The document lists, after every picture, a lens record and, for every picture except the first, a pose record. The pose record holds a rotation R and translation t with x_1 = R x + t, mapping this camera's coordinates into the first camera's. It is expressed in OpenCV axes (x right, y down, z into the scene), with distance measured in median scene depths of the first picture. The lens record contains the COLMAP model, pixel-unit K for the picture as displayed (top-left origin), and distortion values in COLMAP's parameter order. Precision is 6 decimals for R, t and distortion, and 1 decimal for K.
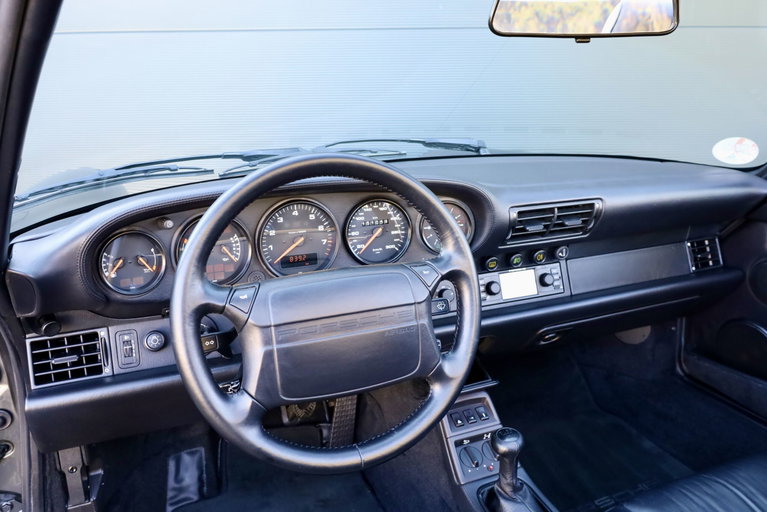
lens RADIAL K [[602.7, 0, 383.5], [0, 602.7, 256.0], [0, 0, 1]] dist [-0.009306, -0.008263]
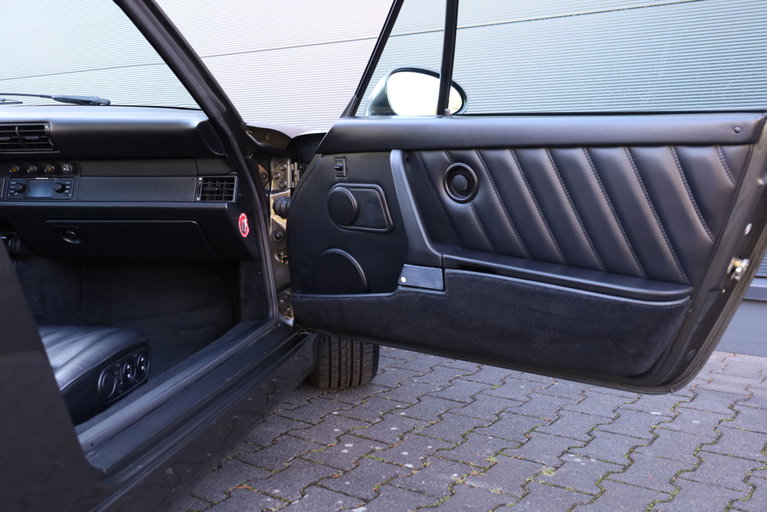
lens RADIAL K [[809.3, 0, 383.5], [0, 809.3, 256.0], [0, 0, 1]] dist [0.009402, -0.003235]
pose [[0.811704, 0.083096, -0.578128, 2.274833], [-0.154889, 0.985013, -0.075889, 0.254567], [0.563157, 0.151145, 0.812409, -0.076142]]
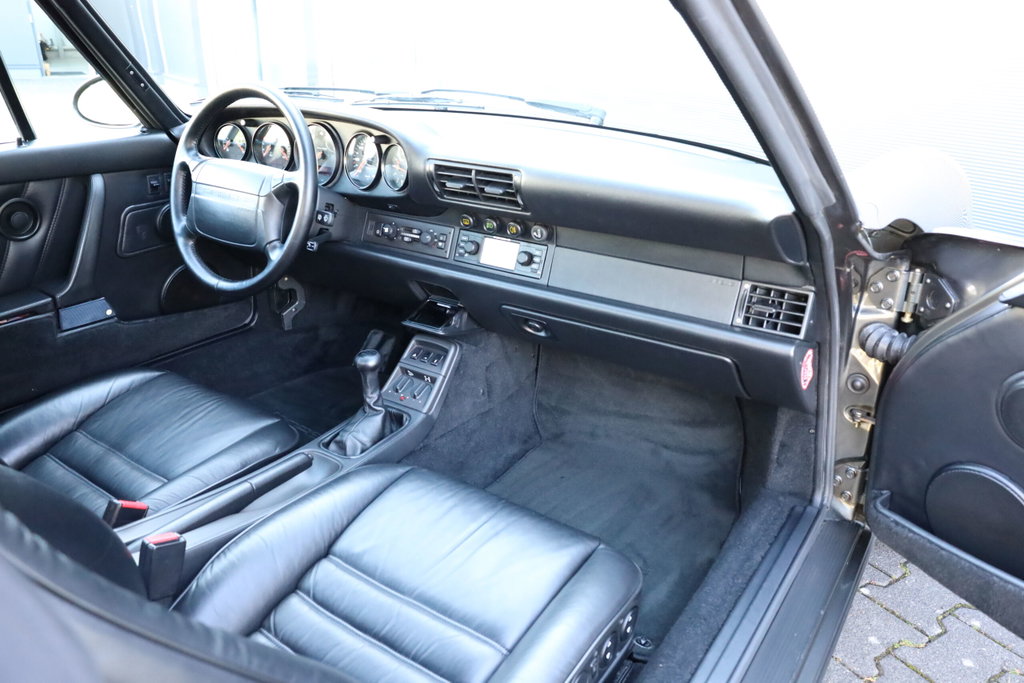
lens RADIAL K [[784.3, 0, 512.0], [0, 784.3, 341.5], [0, 0, 1]] dist [-0.010254, -0.006040]
pose [[0.532482, 0.328095, -0.780267, 1.446150], [-0.258713, 0.940792, 0.219039, -0.115954], [0.805935, 0.085231, 0.585837, 0.333641]]
